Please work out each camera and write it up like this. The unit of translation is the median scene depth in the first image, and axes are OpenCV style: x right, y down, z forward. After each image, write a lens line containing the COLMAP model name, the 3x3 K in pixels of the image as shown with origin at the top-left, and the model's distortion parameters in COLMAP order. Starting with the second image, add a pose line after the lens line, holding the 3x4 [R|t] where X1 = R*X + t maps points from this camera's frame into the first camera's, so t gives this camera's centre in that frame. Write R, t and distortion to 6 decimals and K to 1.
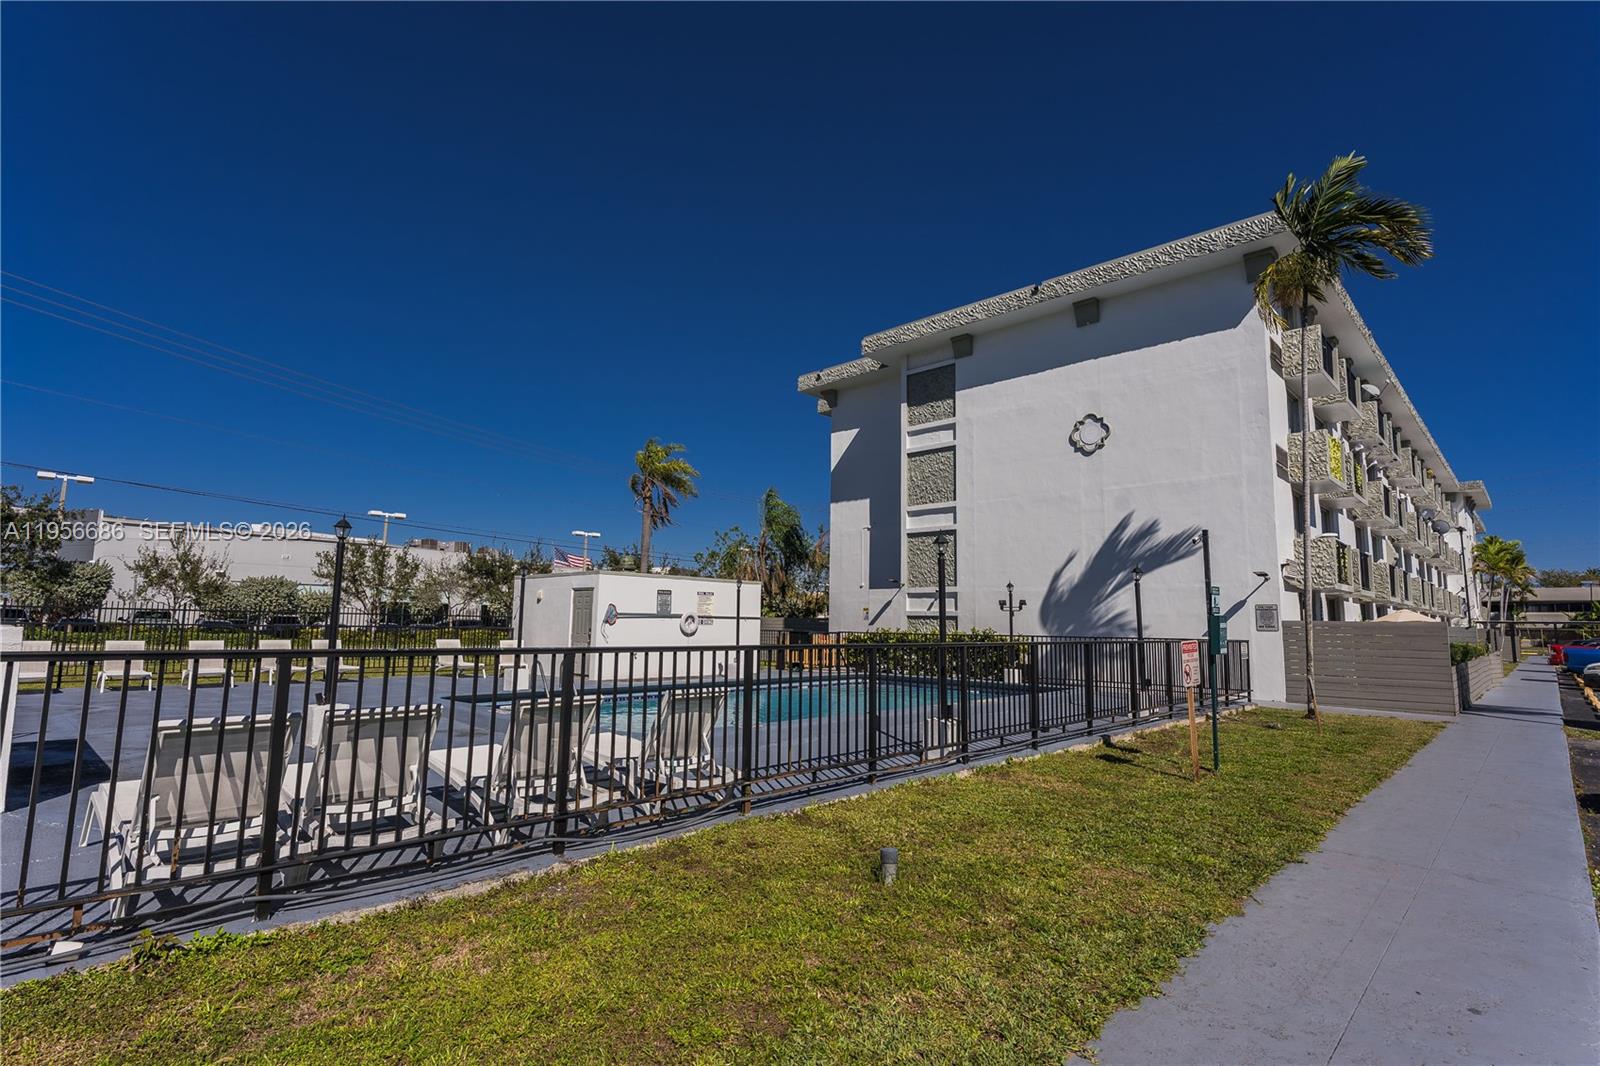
lens RADIAL K [[789.0, 0, 803.6], [0, 789.0, 529.3], [0, 0, 1]] dist [-0.002930, -0.001183]
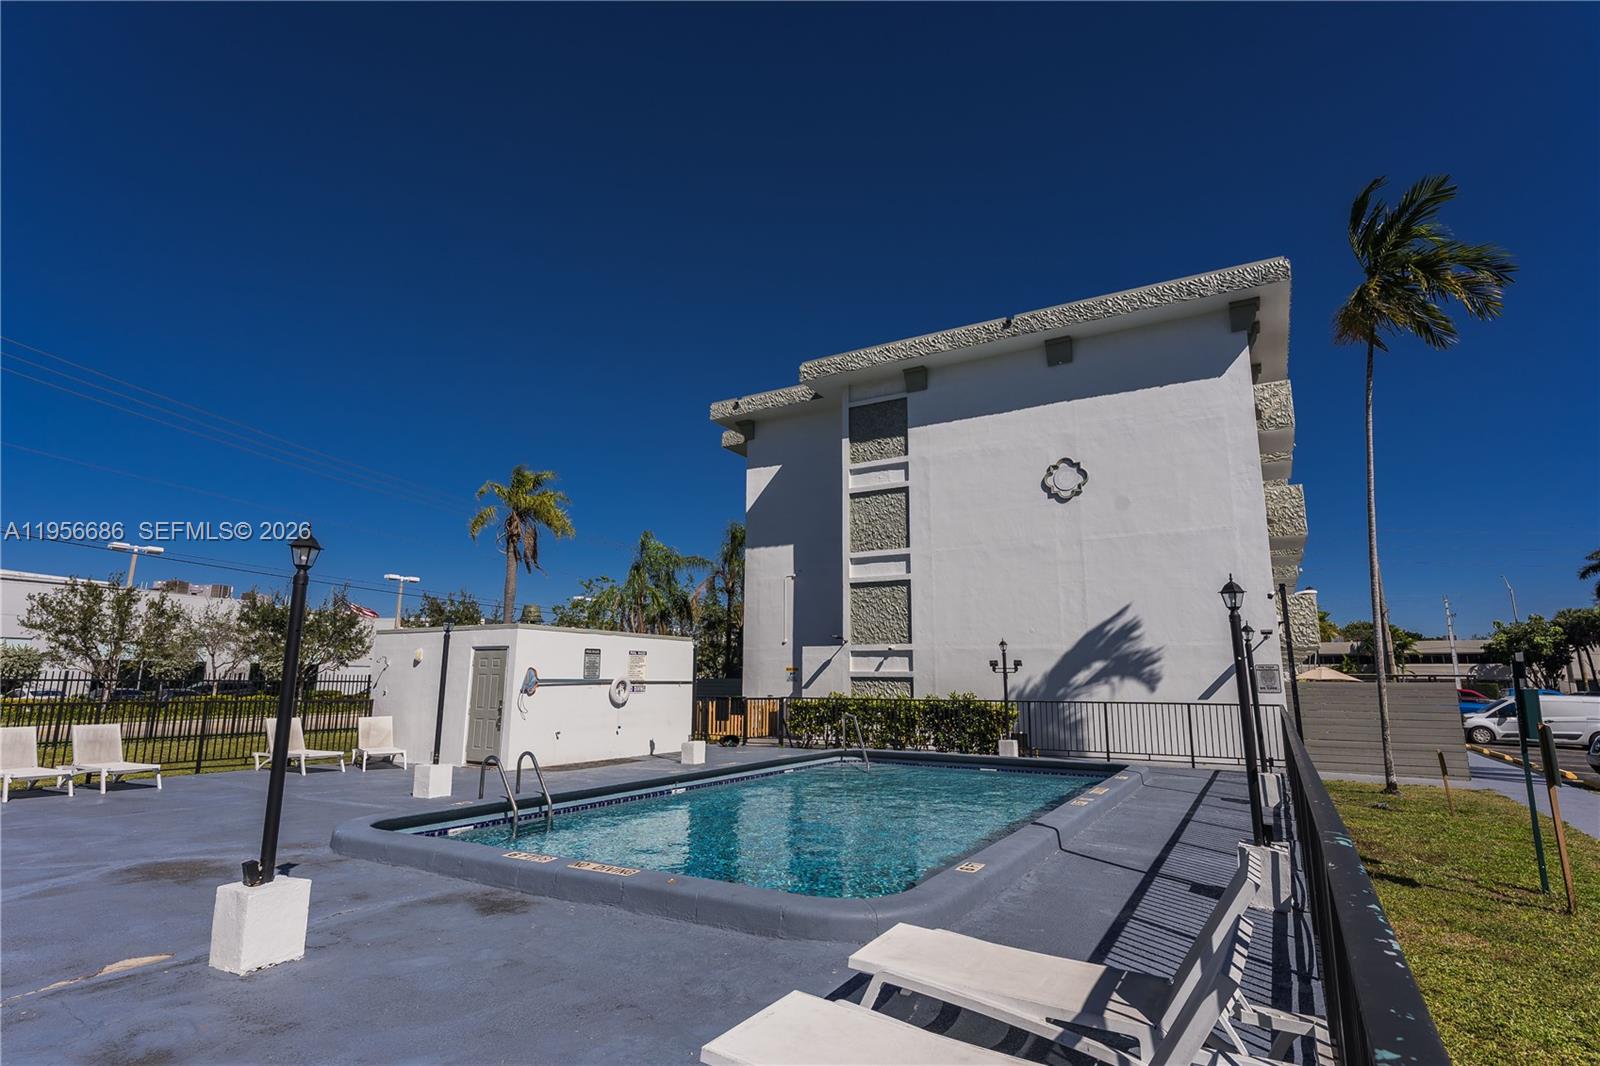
lens RADIAL K [[789.0, 0, 801.1], [0, 789.0, 533.9], [0, 0, 1]] dist [-0.002930, -0.001183]
pose [[0.969795, 0.034673, 0.241443, -0.143529], [-0.019708, 0.997747, -0.064121, 0.008086], [-0.243122, 0.057426, 0.968294, 0.158004]]
